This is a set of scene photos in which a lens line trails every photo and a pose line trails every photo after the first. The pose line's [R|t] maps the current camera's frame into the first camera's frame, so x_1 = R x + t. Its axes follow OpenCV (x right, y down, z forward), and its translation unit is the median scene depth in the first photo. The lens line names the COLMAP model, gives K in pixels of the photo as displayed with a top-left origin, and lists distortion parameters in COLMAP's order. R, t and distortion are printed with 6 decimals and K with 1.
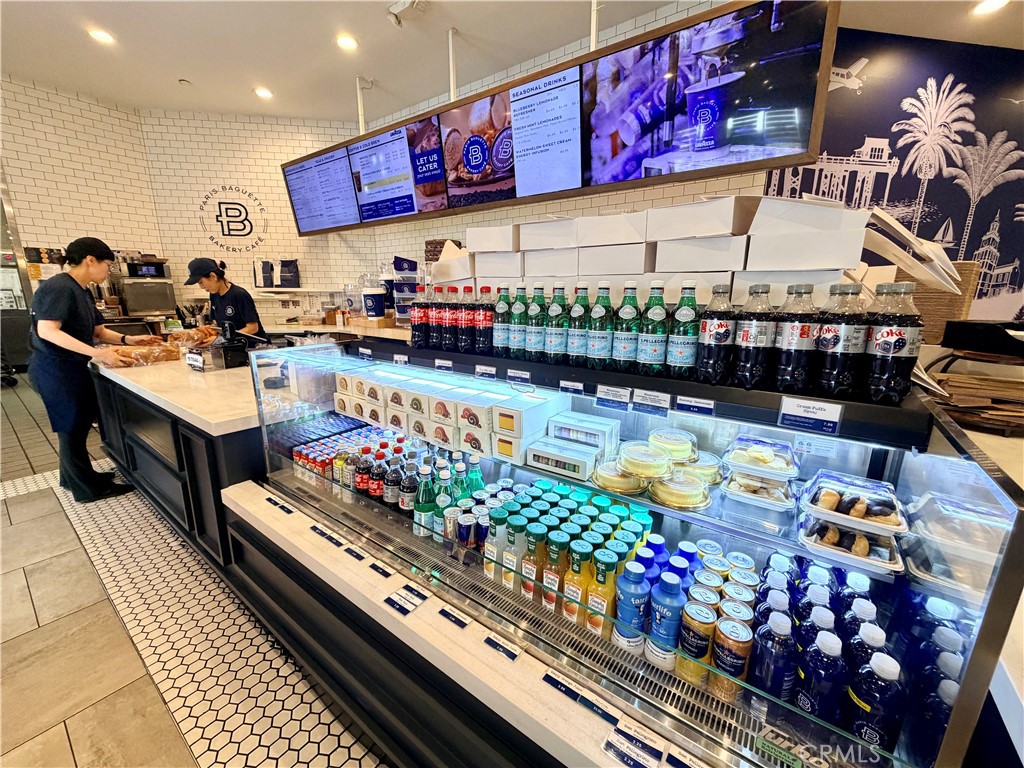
lens RADIAL K [[410.0, 0, 509.5], [0, 410.0, 385.8], [0, 0, 1]] dist [-0.001322, 0.000479]
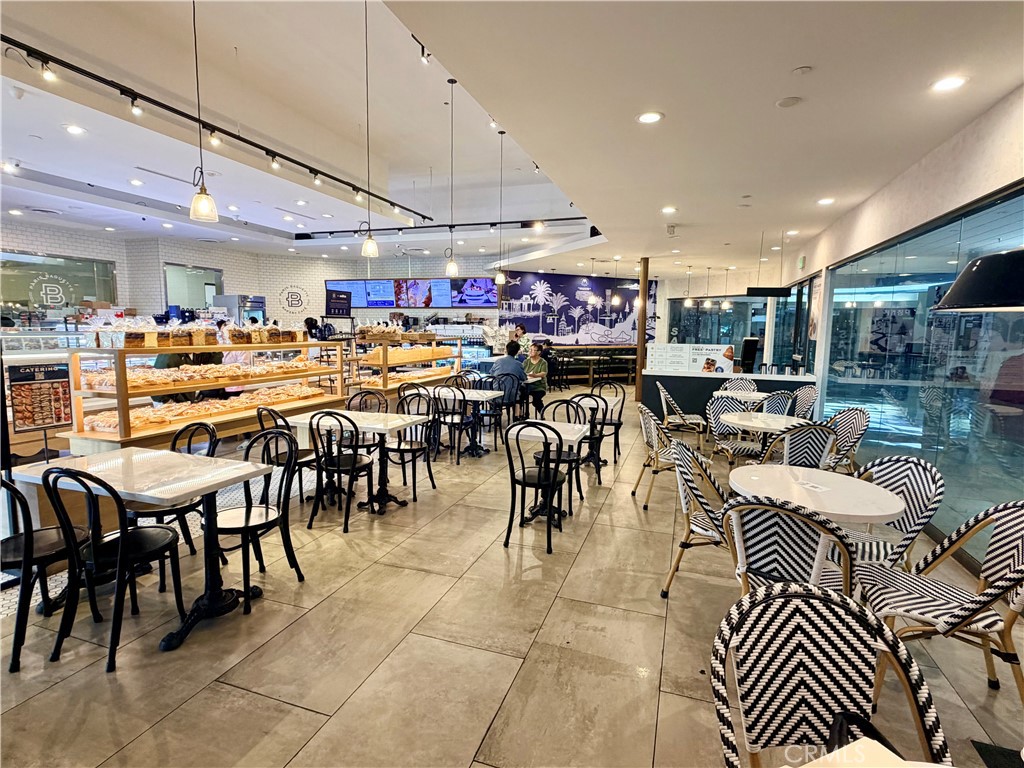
lens RADIAL K [[509.7, 0, 507.1], [0, 509.7, 381.9], [0, 0, 1]] dist [-0.001119, -0.000658]
pose [[0.955294, -0.024002, 0.294682, -0.681185], [0.056785, 0.993038, -0.103202, 0.665177], [-0.290153, 0.115322, 0.950006, -3.276303]]
